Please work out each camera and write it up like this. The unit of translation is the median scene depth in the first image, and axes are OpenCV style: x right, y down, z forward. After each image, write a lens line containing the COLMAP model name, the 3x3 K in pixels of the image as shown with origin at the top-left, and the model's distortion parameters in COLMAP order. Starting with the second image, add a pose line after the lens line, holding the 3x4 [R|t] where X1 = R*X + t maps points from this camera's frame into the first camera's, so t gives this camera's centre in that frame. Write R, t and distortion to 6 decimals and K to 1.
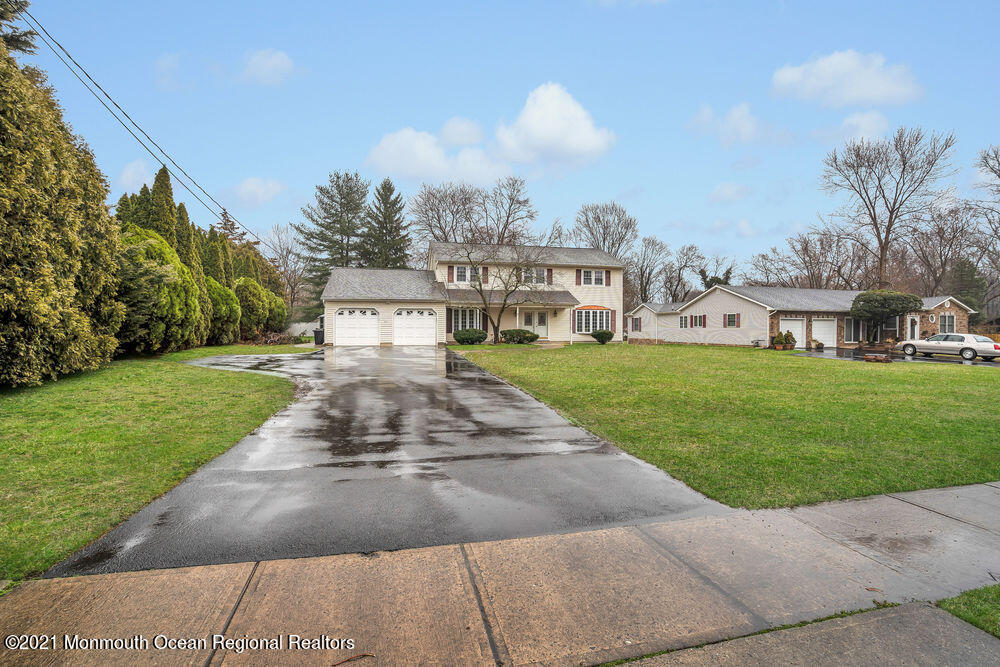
lens RADIAL K [[461.8, 0, 504.9], [0, 461.8, 338.9], [0, 0, 1]] dist [-0.048156, 0.014173]
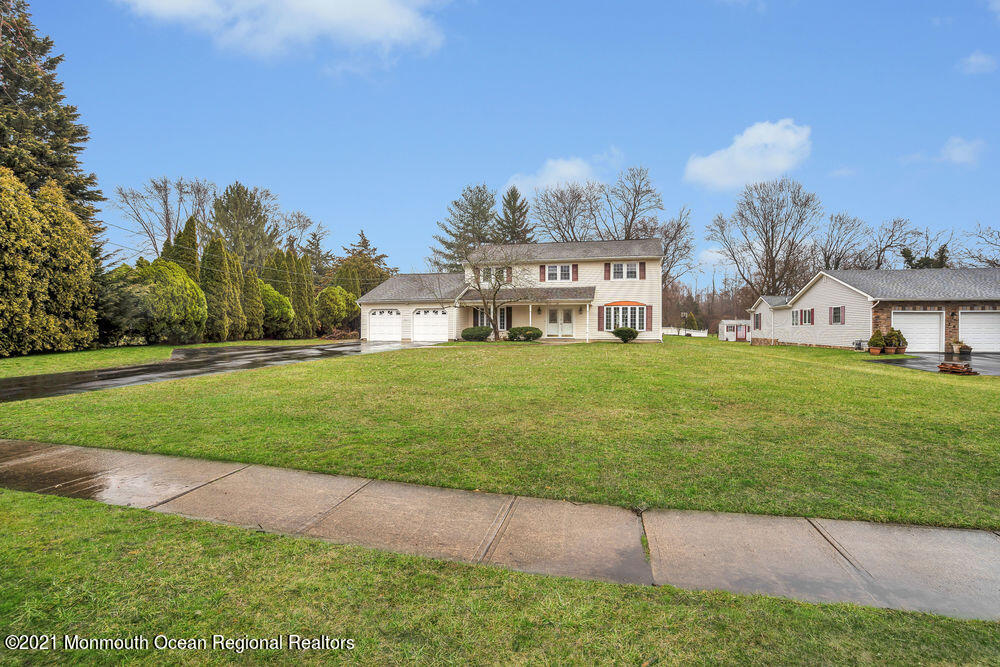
lens RADIAL K [[461.8, 0, 493.4], [0, 461.8, 331.8], [0, 0, 1]] dist [-0.048156, 0.014173]
pose [[0.894255, 0.002358, -0.447552, 0.357560], [-0.008345, 0.999900, -0.011406, 0.001439], [0.447481, 0.013935, 0.894185, 0.058924]]
